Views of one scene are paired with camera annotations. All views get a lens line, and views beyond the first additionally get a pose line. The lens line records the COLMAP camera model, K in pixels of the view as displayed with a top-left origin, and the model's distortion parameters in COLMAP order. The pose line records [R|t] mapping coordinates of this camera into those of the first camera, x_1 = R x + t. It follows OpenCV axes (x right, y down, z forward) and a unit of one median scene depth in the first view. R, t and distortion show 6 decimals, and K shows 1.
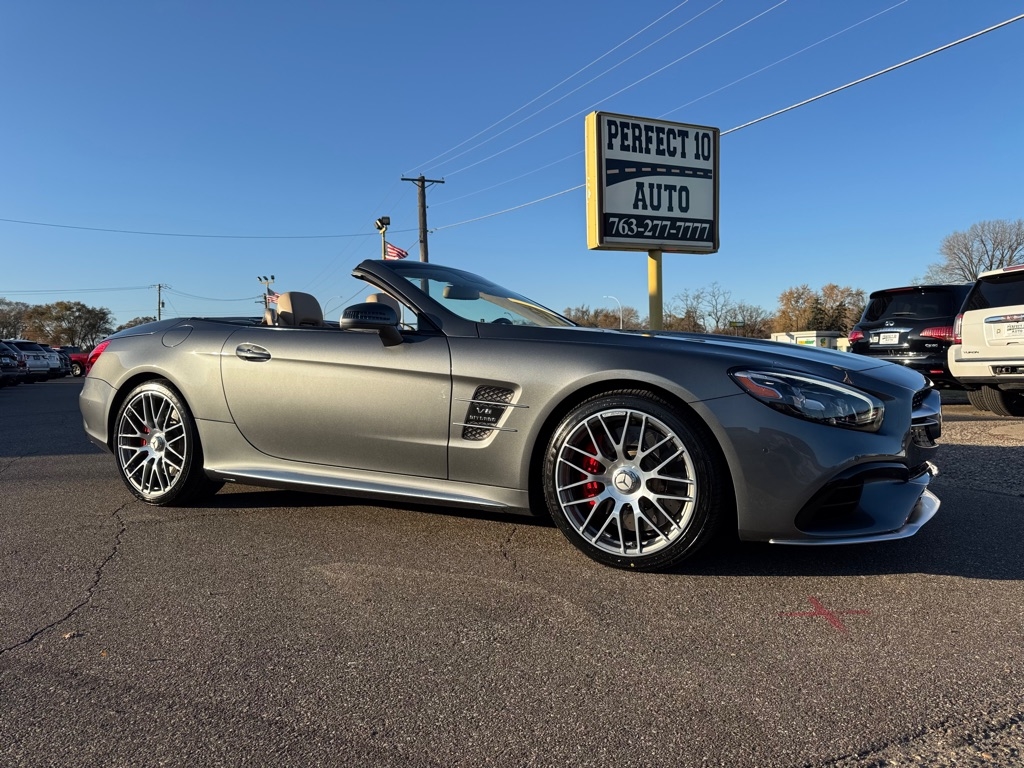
lens RADIAL K [[715.3, 0, 512.2], [0, 715.3, 386.1], [0, 0, 1]] dist [0.104676, -0.168145]
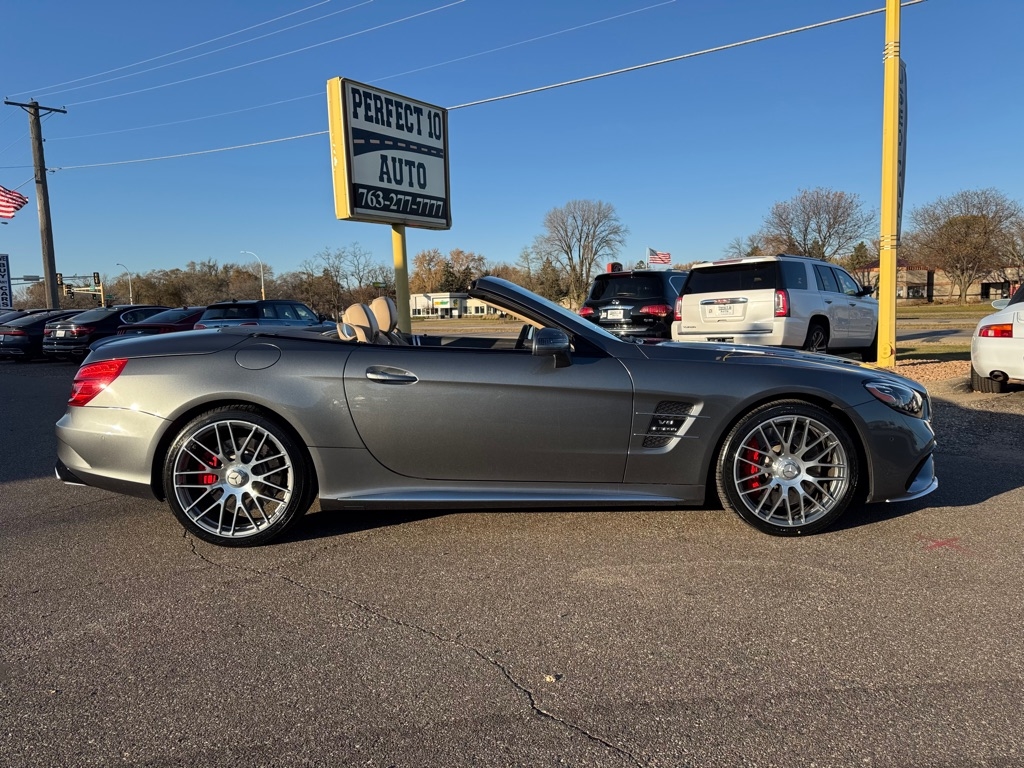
lens RADIAL K [[709.2, 0, 521.7], [0, 709.2, 388.1], [0, 0, 1]] dist [0.089202, -0.115069]
pose [[0.874241, -0.057212, 0.482110, -0.153142], [0.027870, 0.997309, 0.067813, -0.020342], [-0.484692, -0.045849, 0.873483, 0.018503]]
